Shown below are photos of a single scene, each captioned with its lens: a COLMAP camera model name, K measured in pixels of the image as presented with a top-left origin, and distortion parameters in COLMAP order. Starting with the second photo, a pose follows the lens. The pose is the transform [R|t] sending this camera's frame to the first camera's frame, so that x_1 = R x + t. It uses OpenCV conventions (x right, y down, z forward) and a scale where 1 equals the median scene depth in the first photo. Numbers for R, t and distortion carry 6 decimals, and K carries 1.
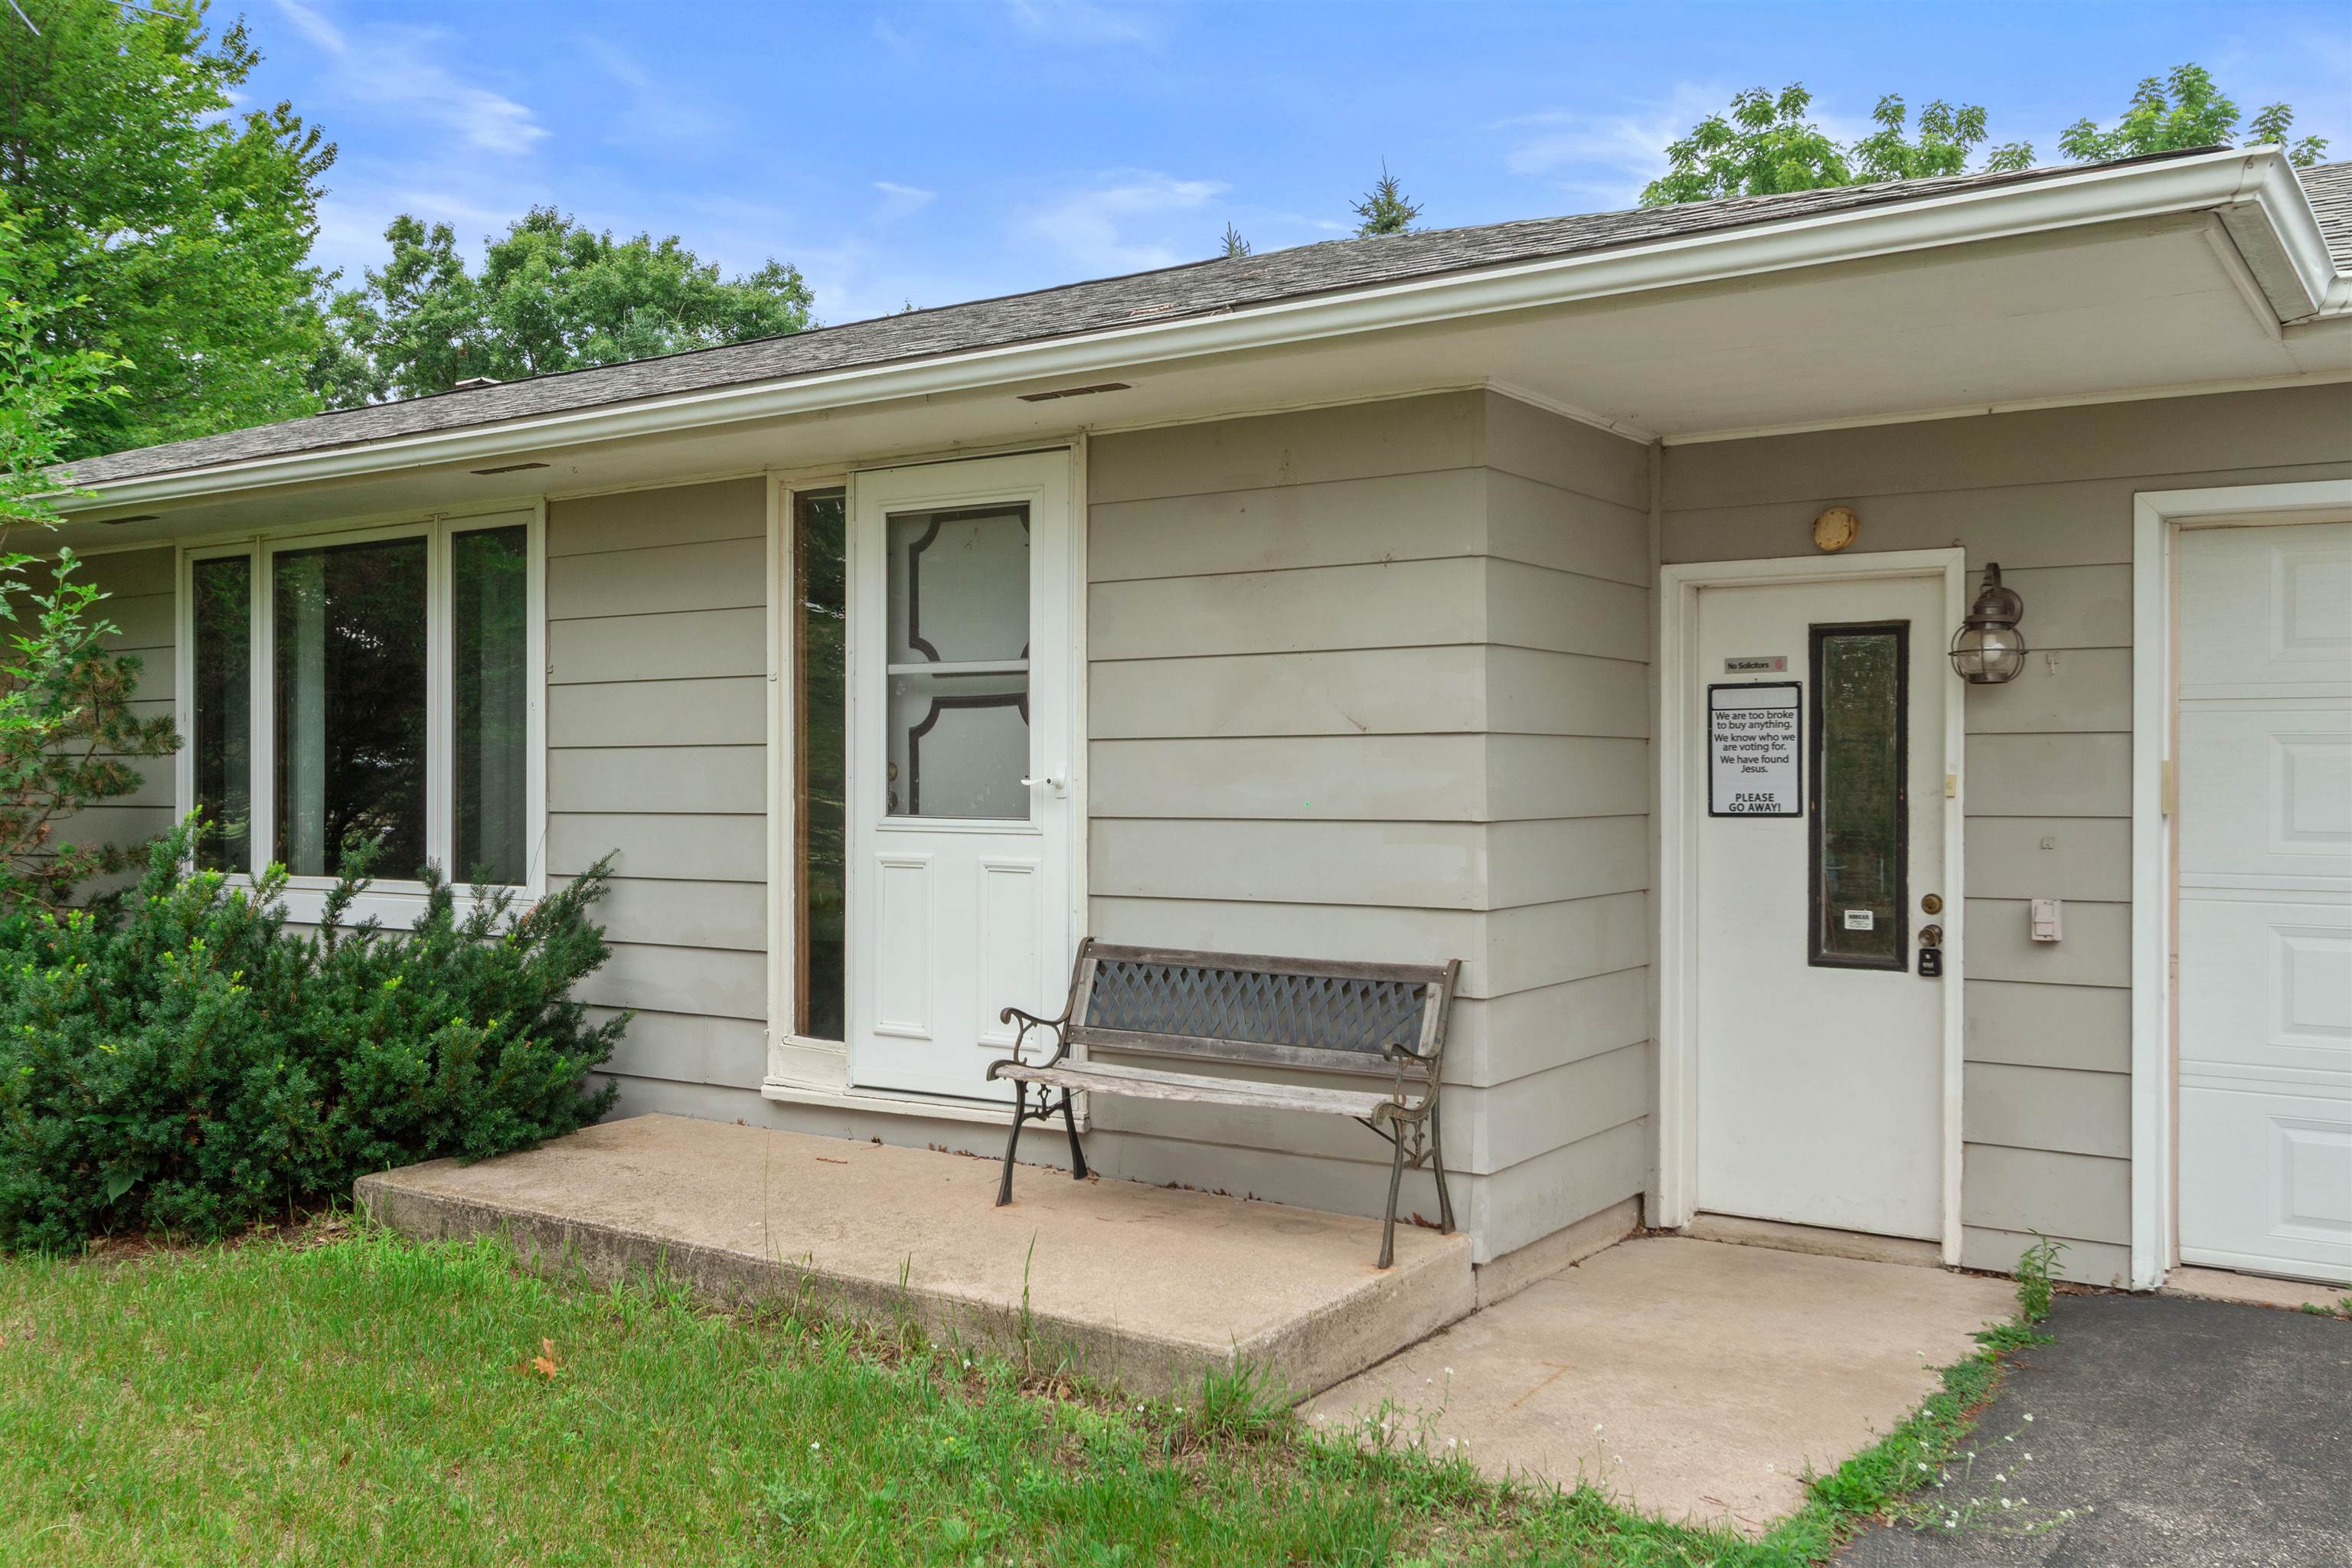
lens RADIAL K [[2065.5, 0, 1174.0], [0, 2065.5, 780.8], [0, 0, 1]] dist [0.011581, -0.001576]
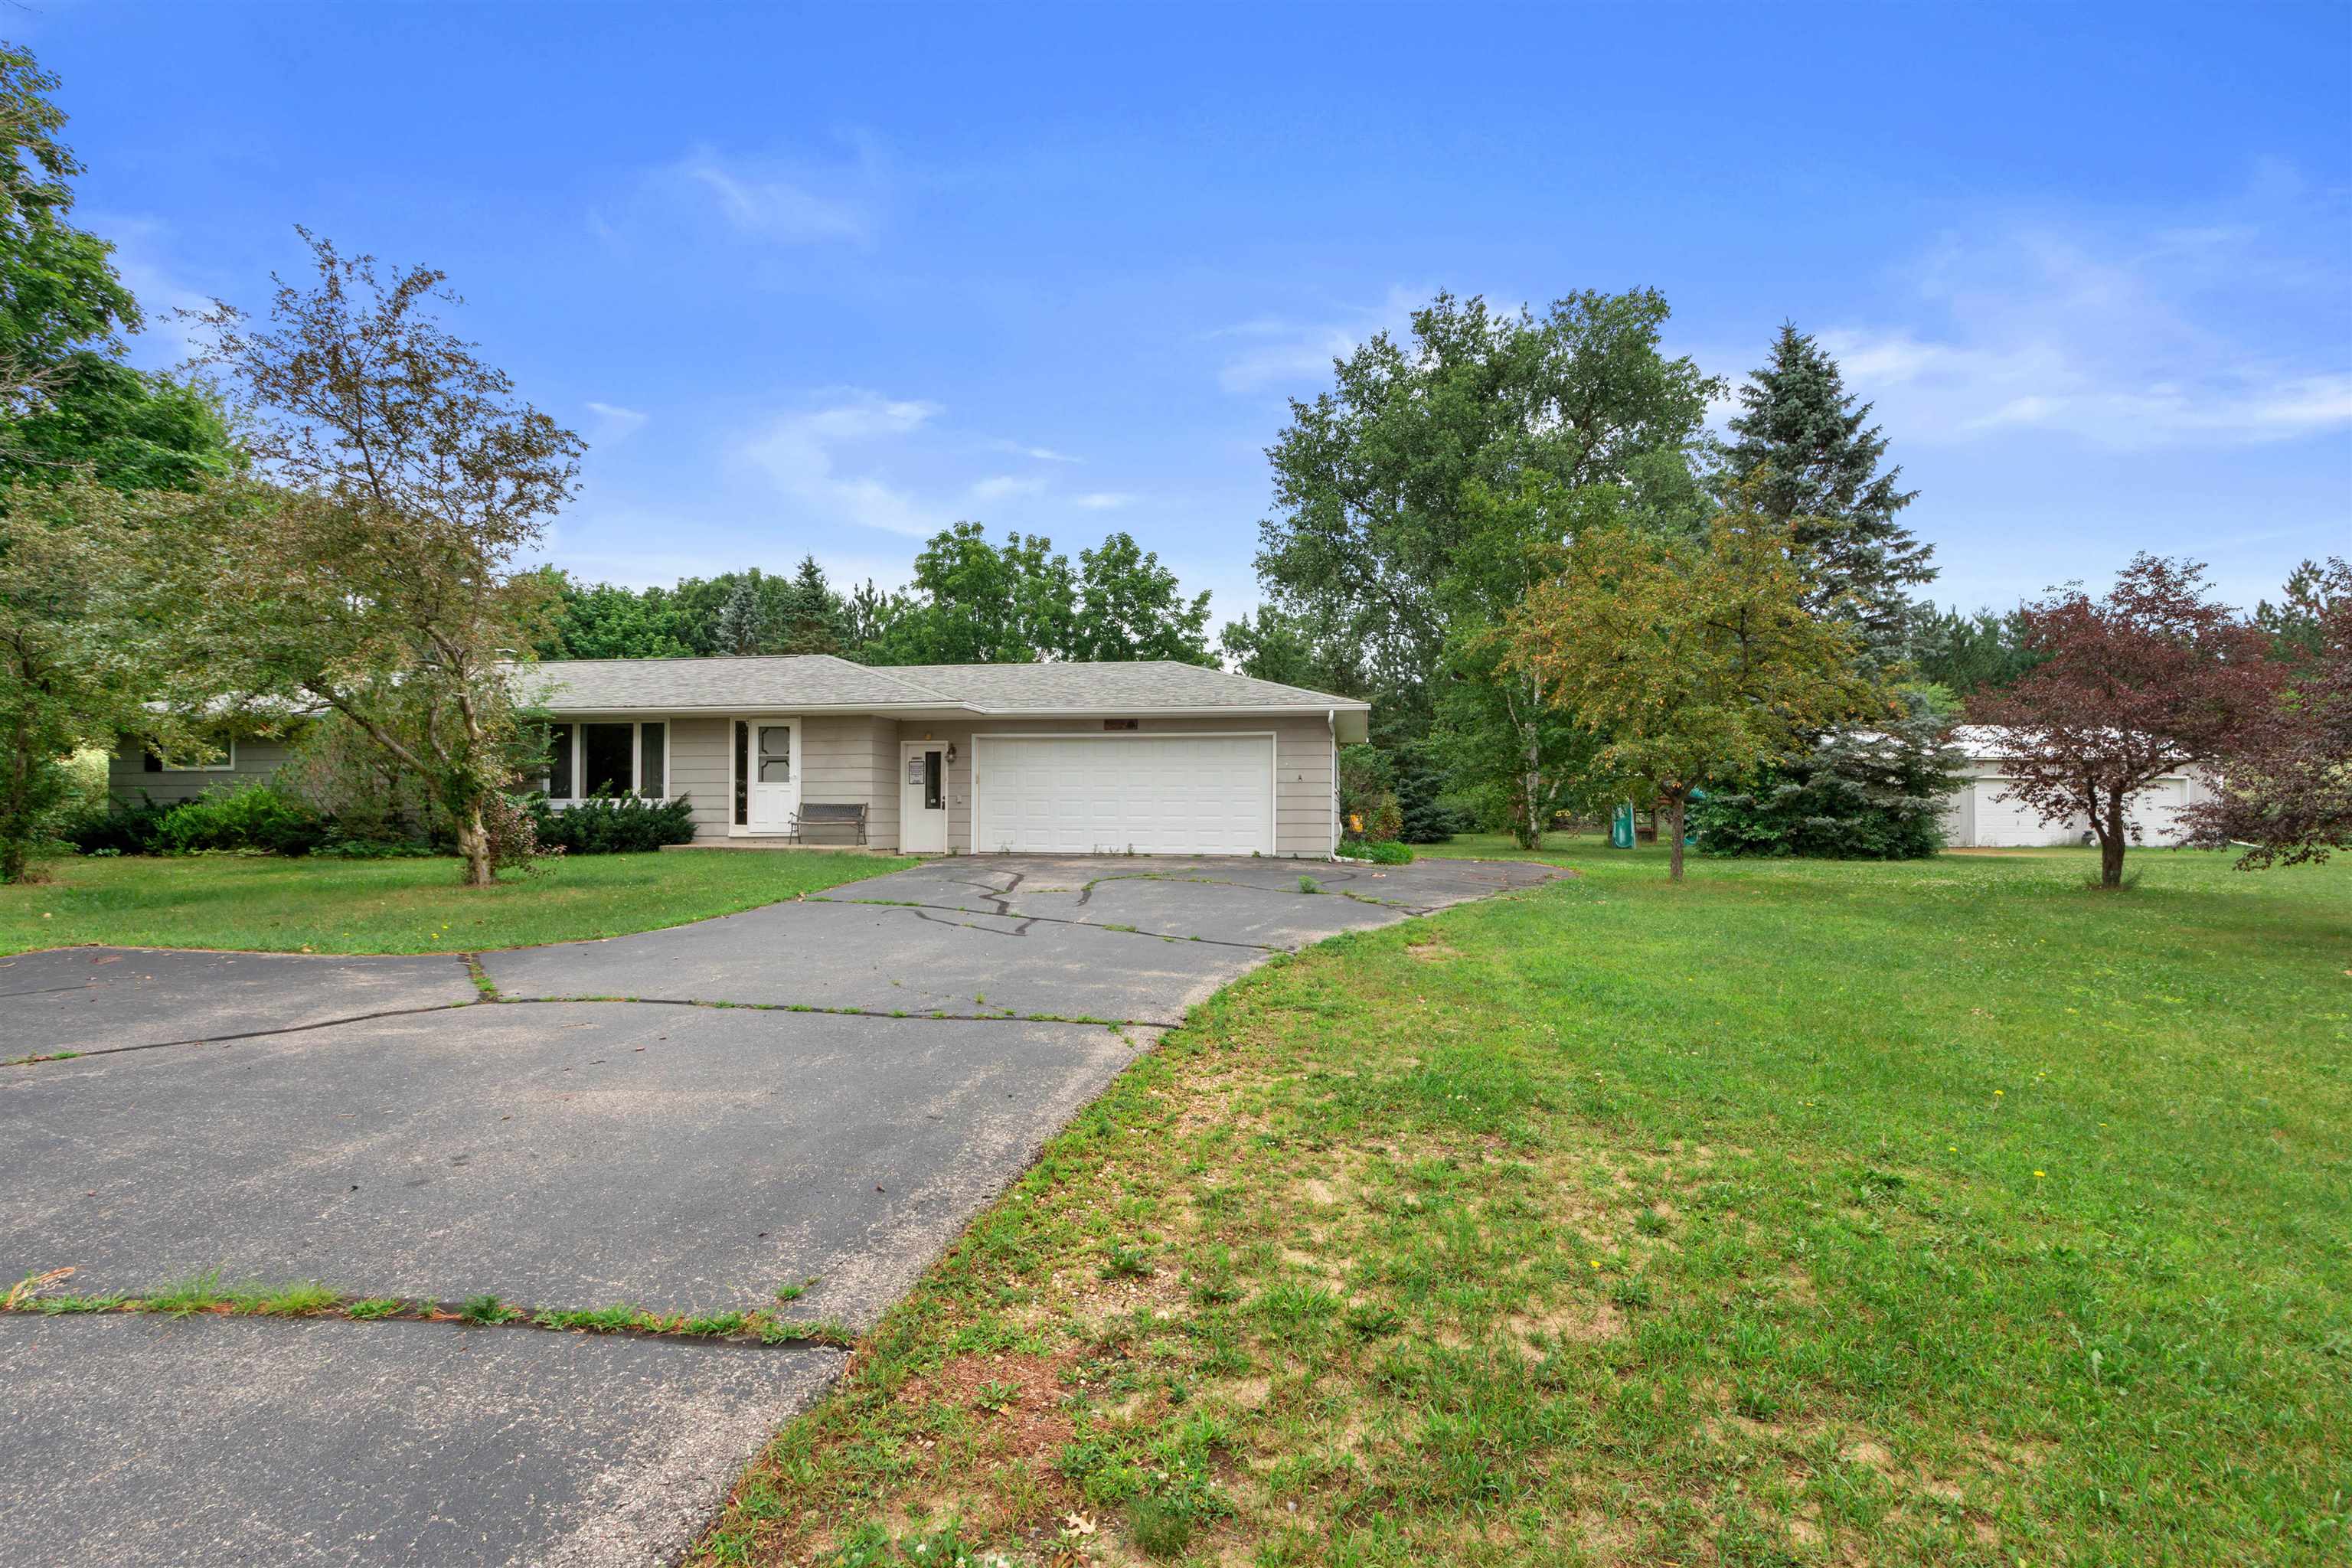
lens RADIAL K [[1270.5, 0, 1174.2], [0, 1270.5, 793.4], [0, 0, 1]] dist [0.003223, 0.000417]
pose [[0.915148, 0.013389, 0.402897, -0.492073], [-0.003471, 0.999673, -0.025337, 0.129162], [-0.403104, 0.021788, 0.914895, -2.538979]]
